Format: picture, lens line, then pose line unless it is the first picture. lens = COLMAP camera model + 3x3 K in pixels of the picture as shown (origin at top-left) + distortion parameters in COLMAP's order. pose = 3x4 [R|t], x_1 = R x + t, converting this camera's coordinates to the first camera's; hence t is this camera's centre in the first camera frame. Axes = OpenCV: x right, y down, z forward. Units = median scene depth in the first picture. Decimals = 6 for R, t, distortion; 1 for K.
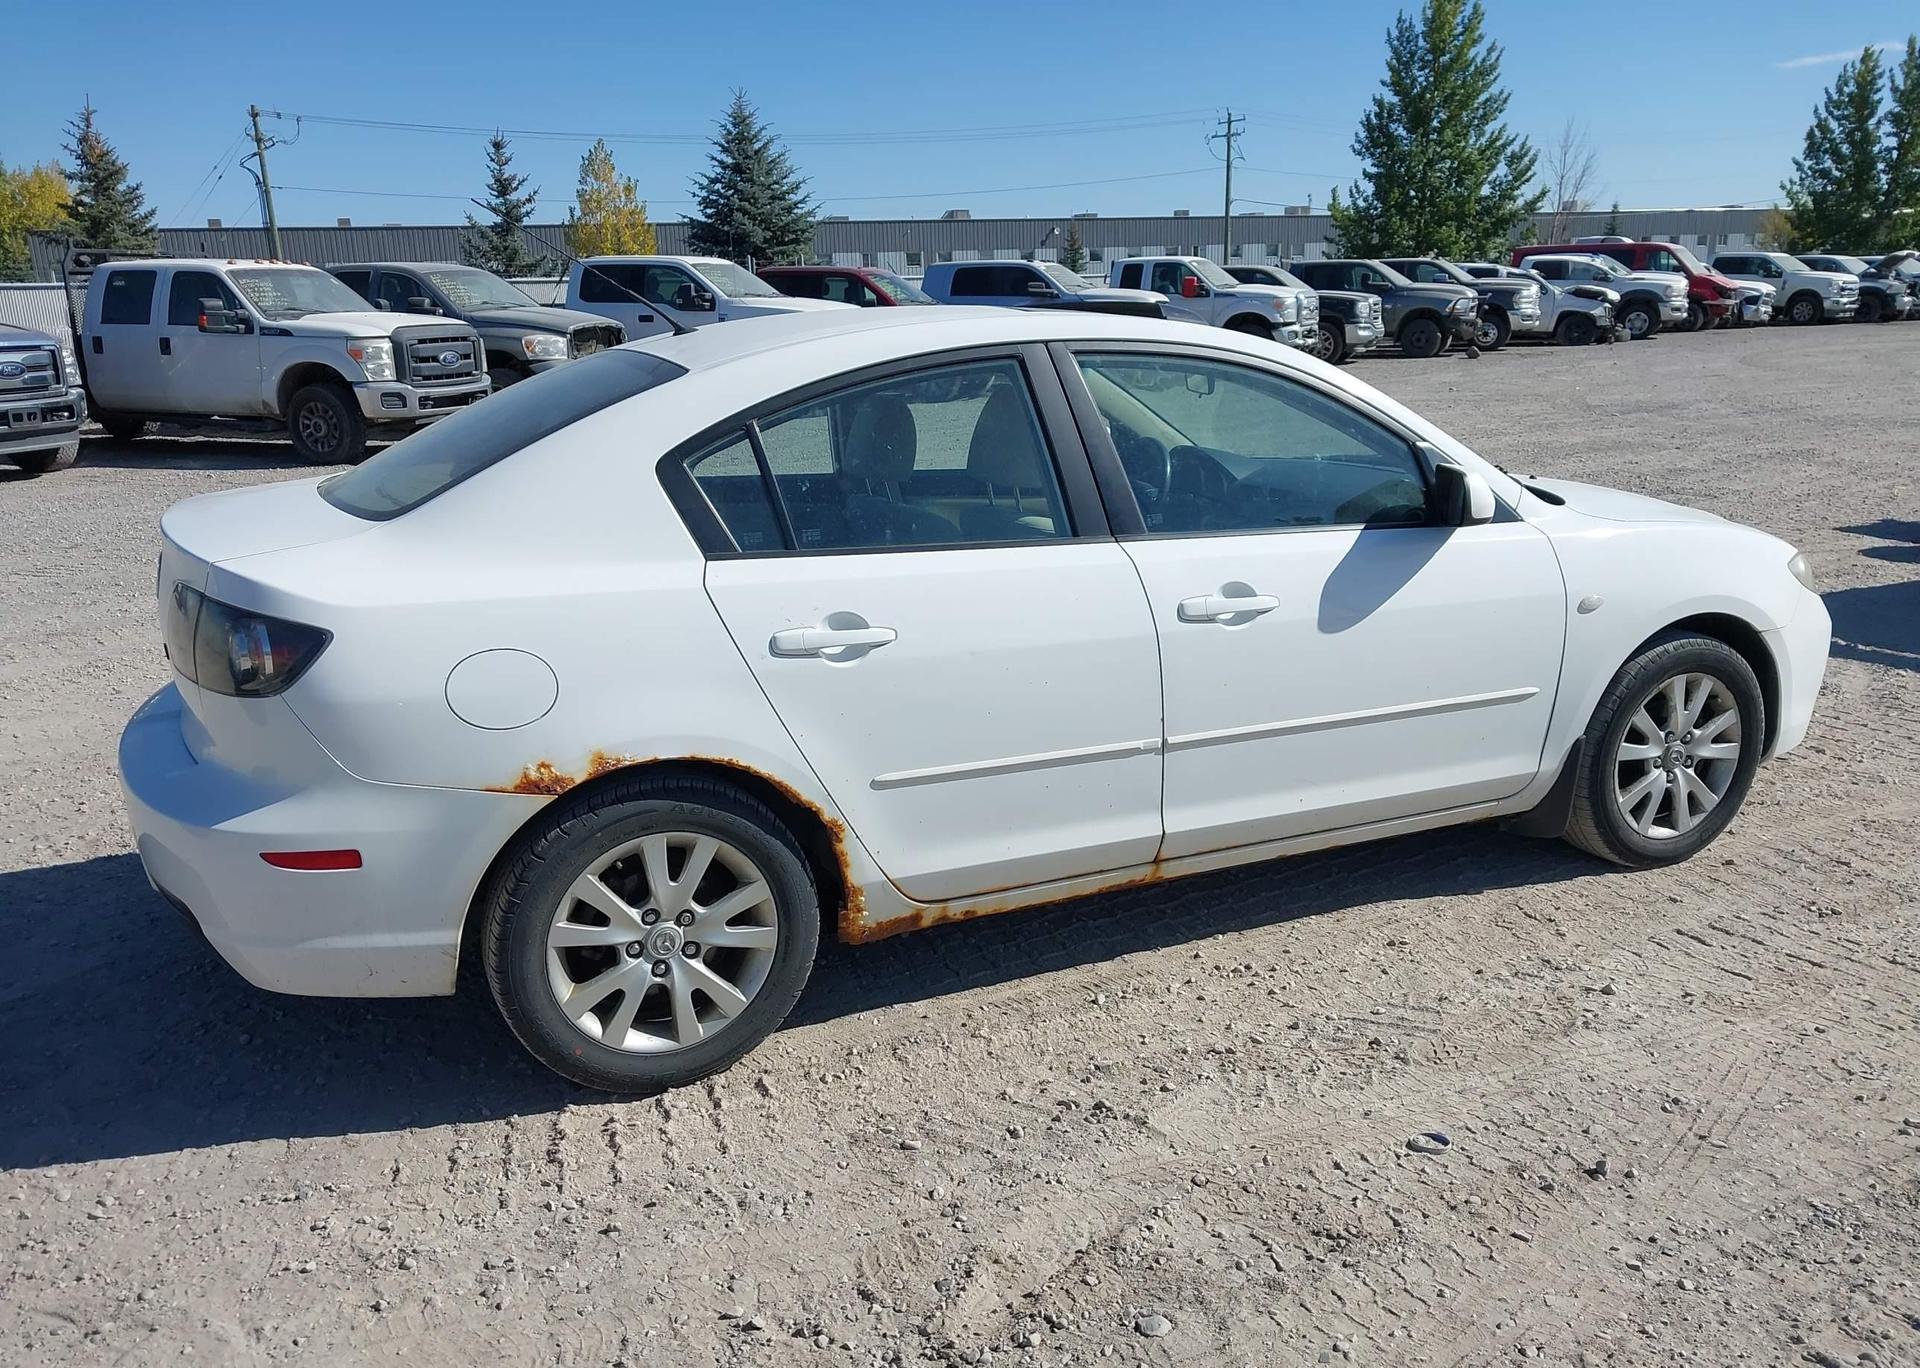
lens RADIAL K [[1523.5, 0, 963.9], [0, 1523.5, 714.9], [0, 0, 1]] dist [0.002818, 0.007779]
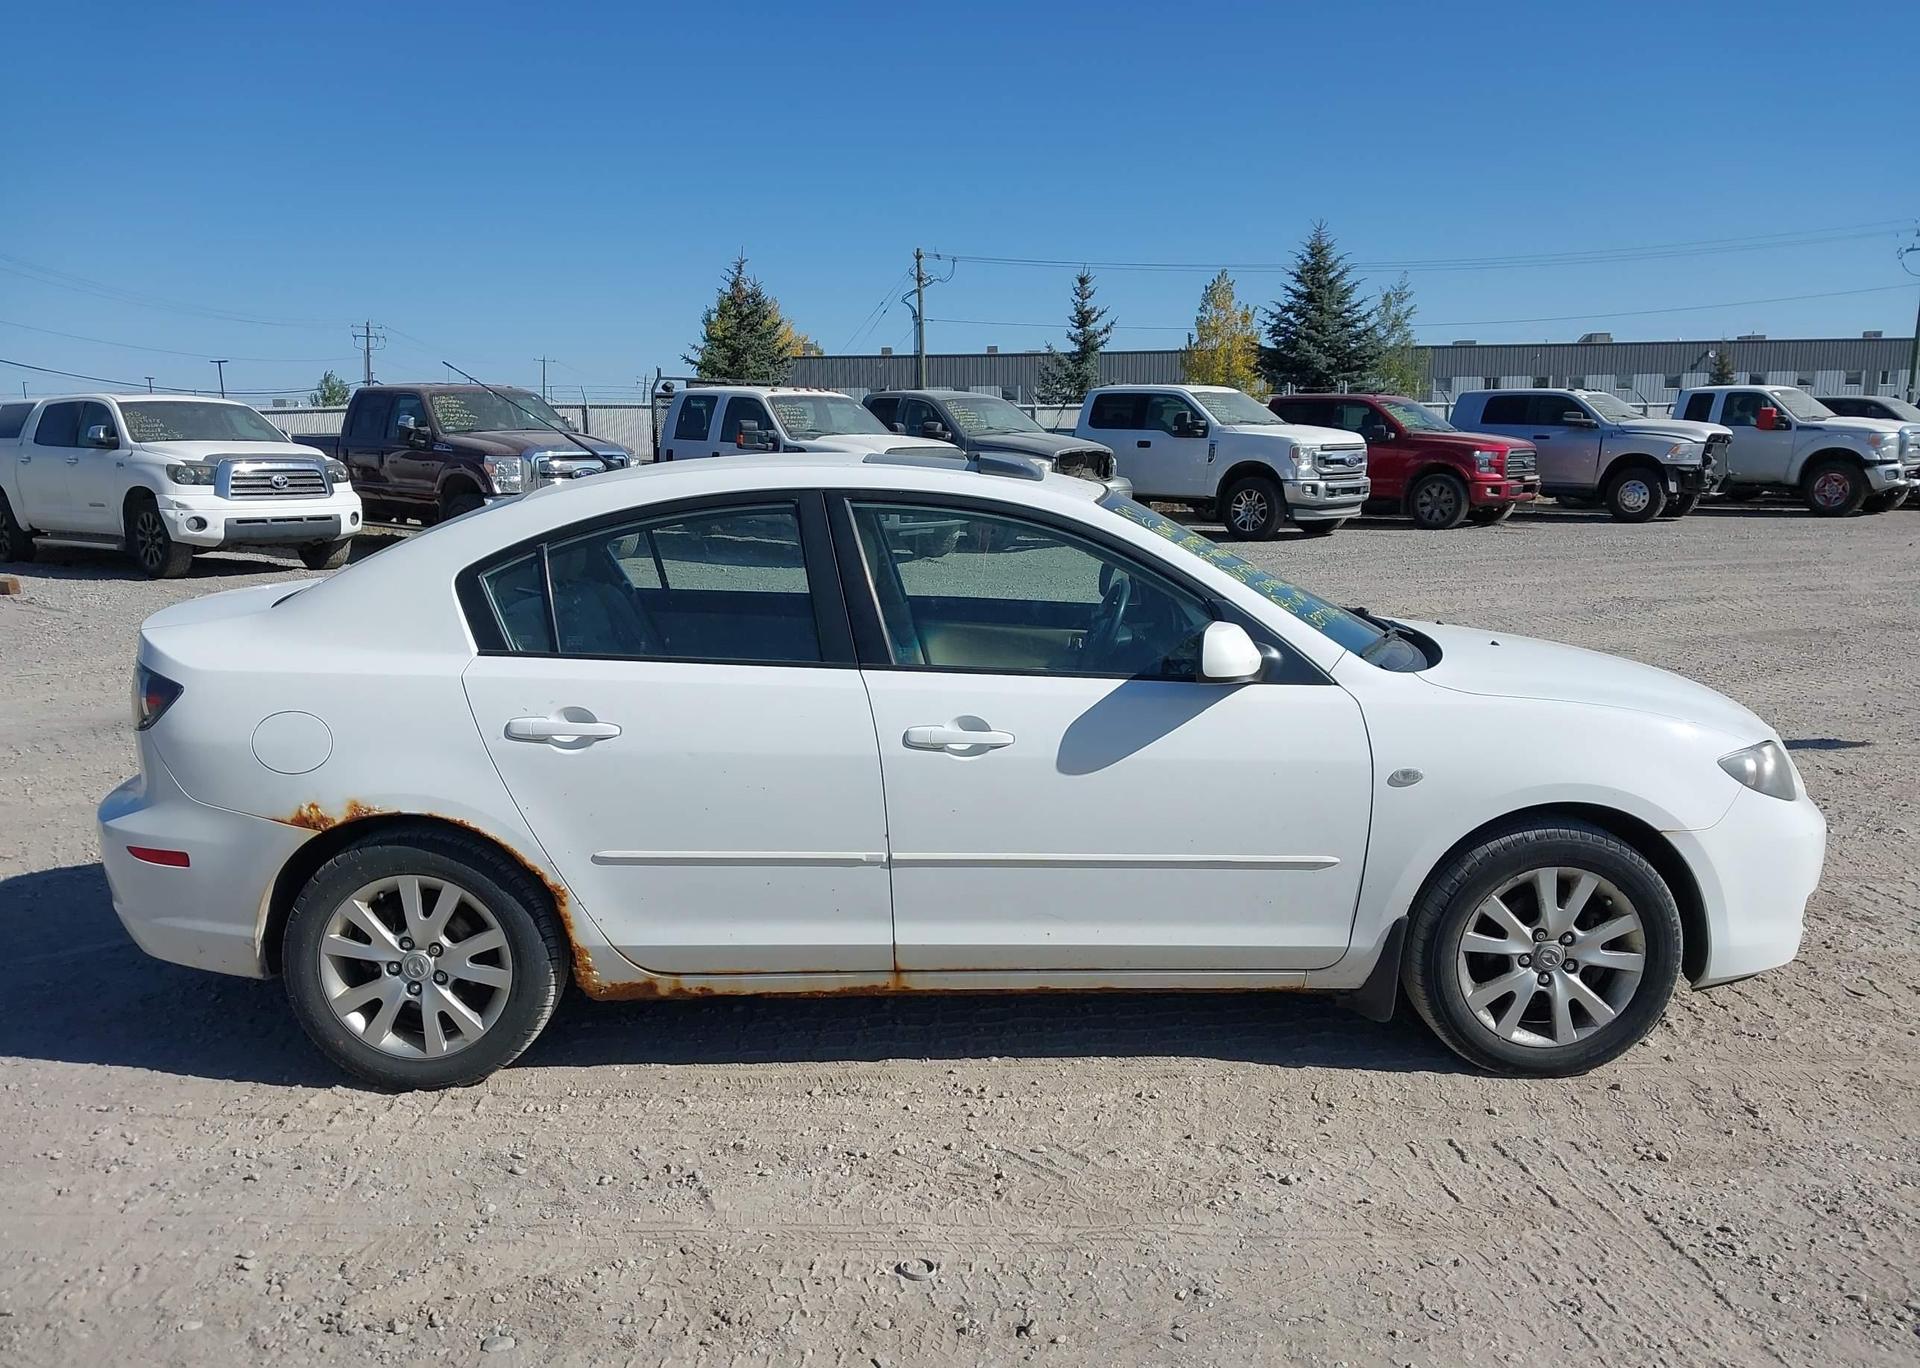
lens RADIAL K [[1511.4, 0, 959.2], [0, 1511.4, 738.4], [0, 0, 1]] dist [0.015291, -0.013080]
pose [[0.919400, 0.095594, -0.381529, 0.129139], [-0.118019, 0.992367, -0.035756, -0.007682], [0.375199, 0.077902, 0.923665, 0.007397]]
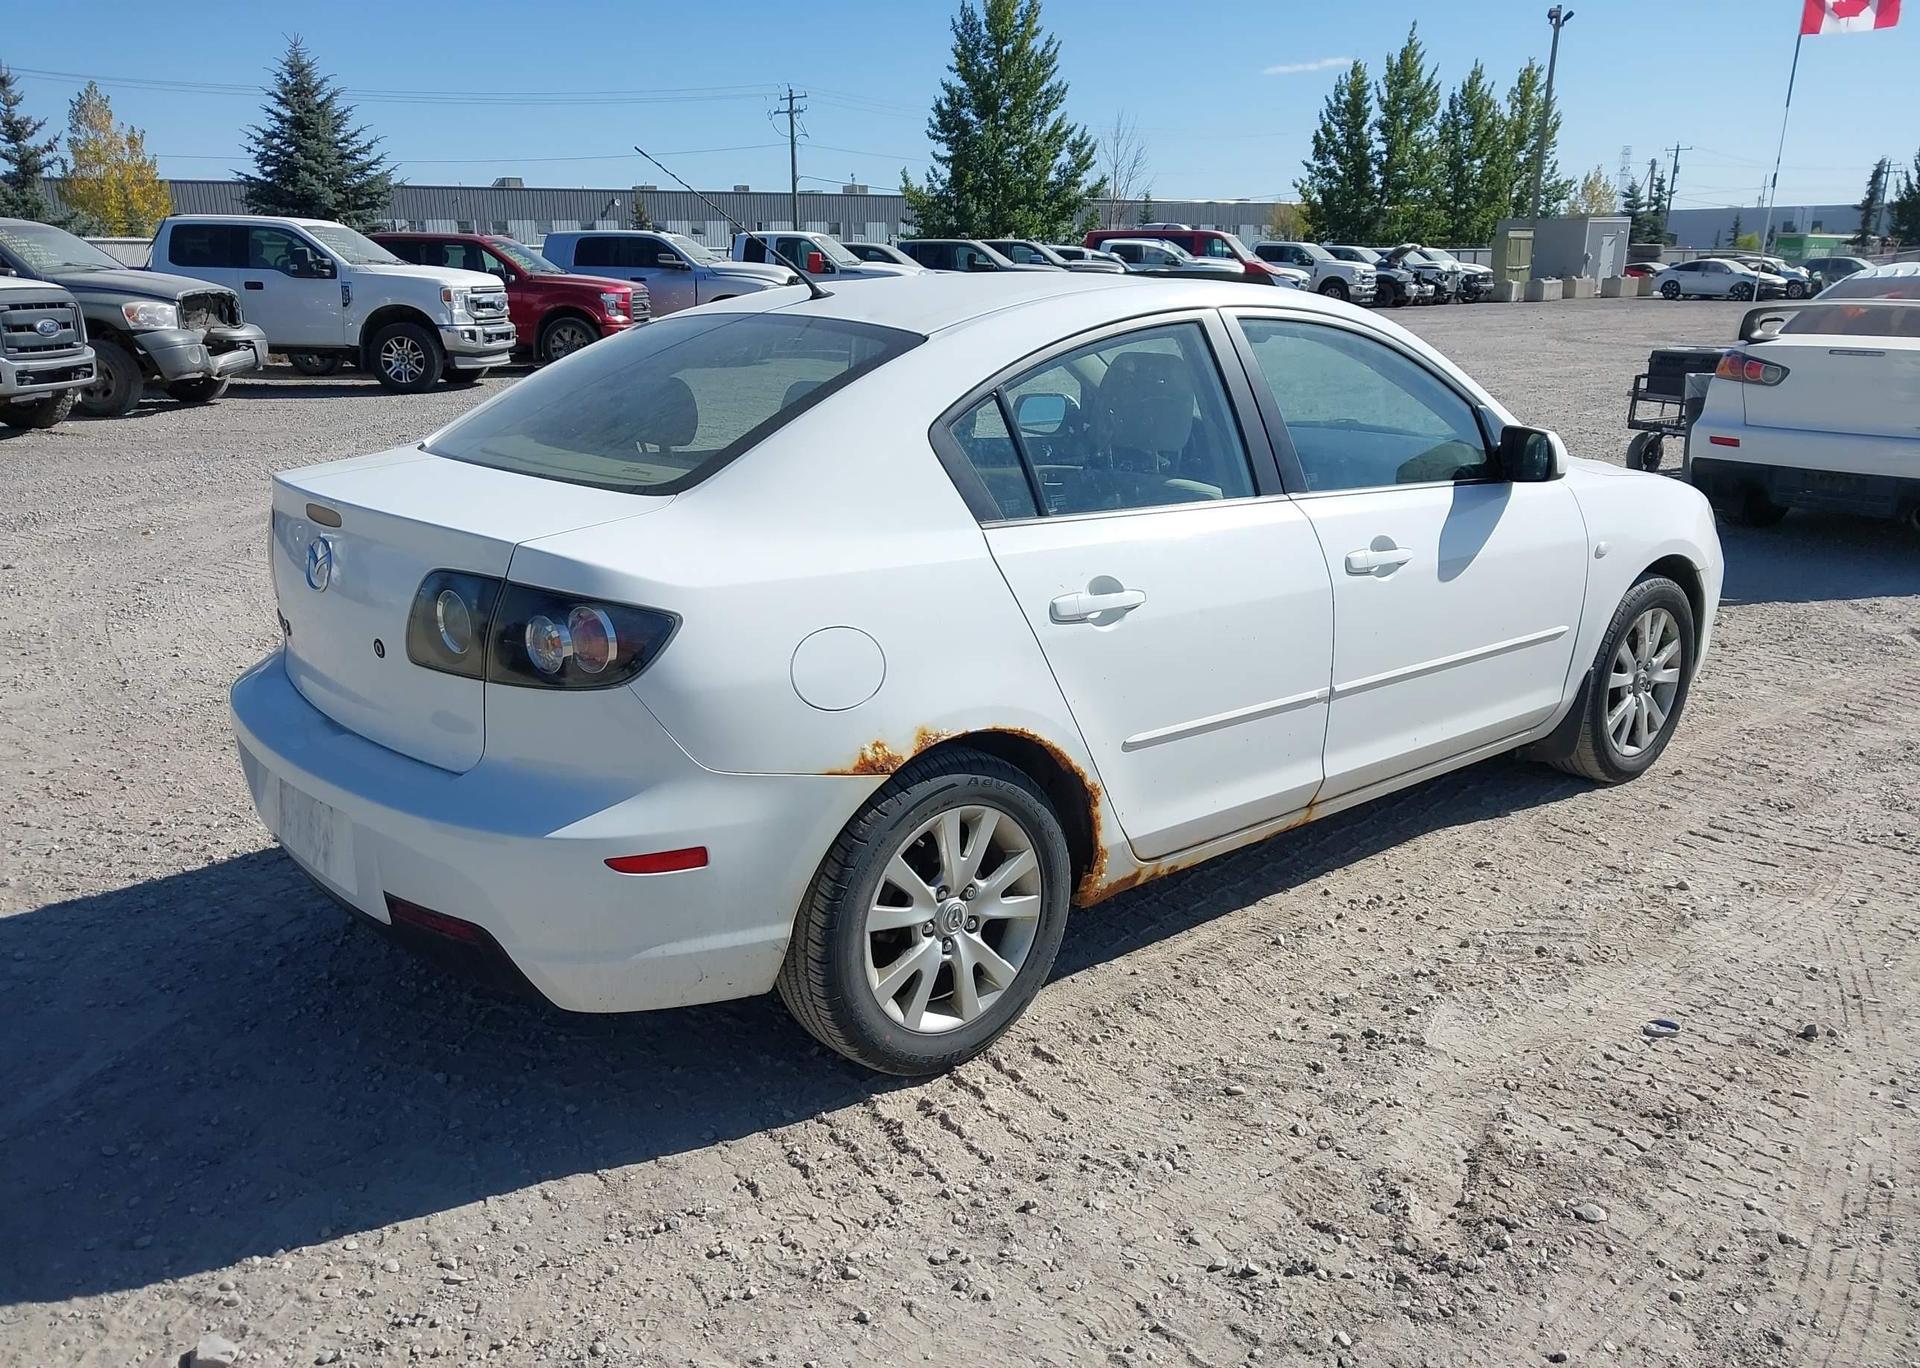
lens RADIAL K [[1511.4, 0, 959.2], [0, 1511.4, 738.4], [0, 0, 1]] dist [0.015291, -0.013080]
pose [[0.961332, -0.064925, 0.267628, -0.090188], [0.056862, 0.997667, 0.037778, -0.000782], [-0.269456, -0.021099, 0.962781, 0.013020]]
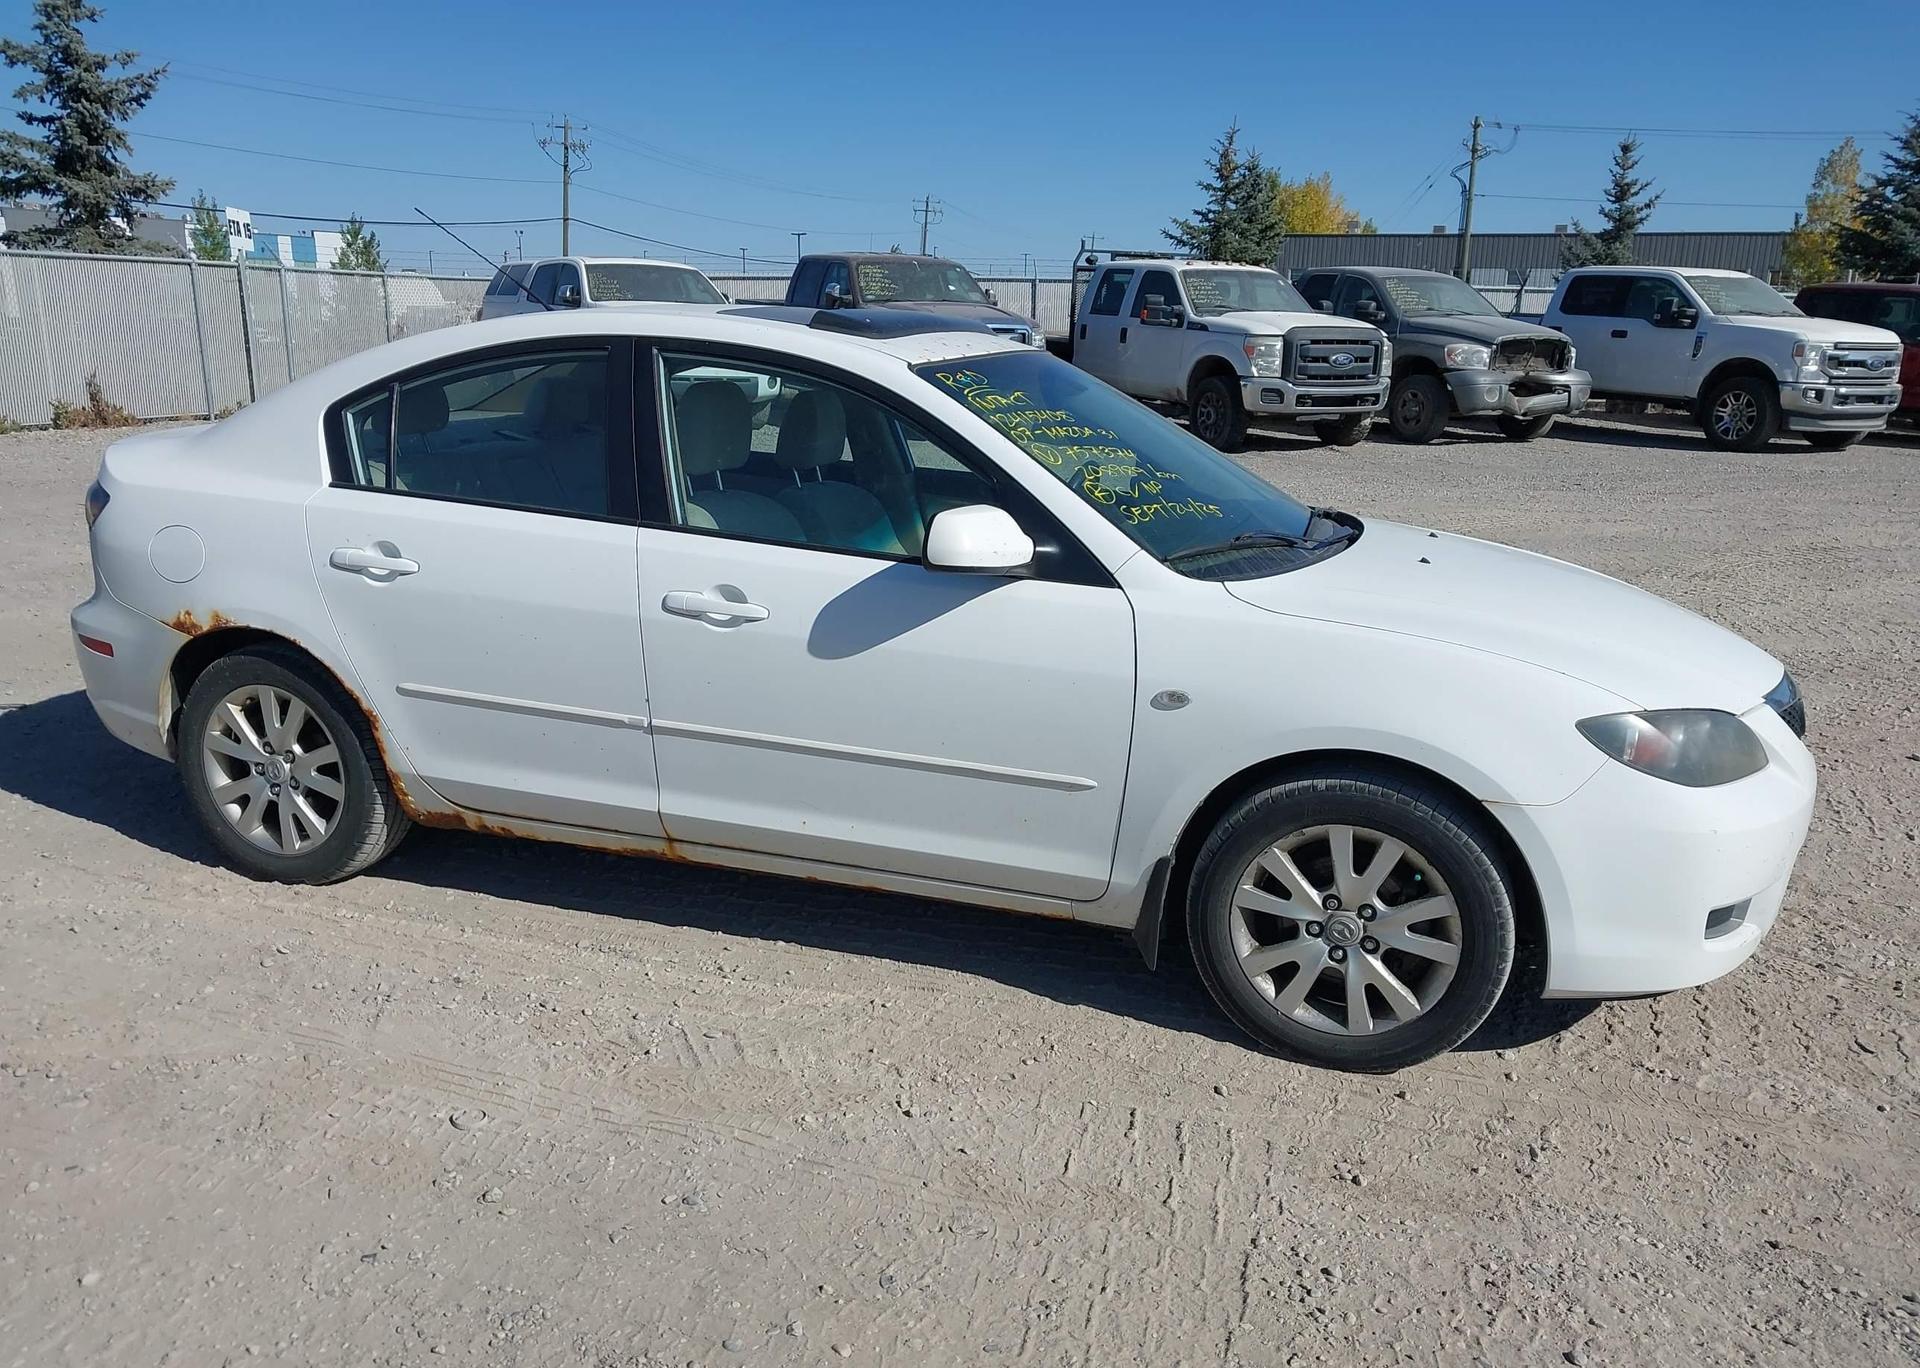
lens RADIAL K [[1511.4, 0, 959.2], [0, 1511.4, 738.4], [0, 0, 1]] dist [0.015291, -0.013080]
pose [[0.728315, 0.225744, -0.646991, 0.216836], [-0.218170, 0.971435, 0.093354, -0.026033], [0.649584, 0.073163, 0.756762, 0.078776]]
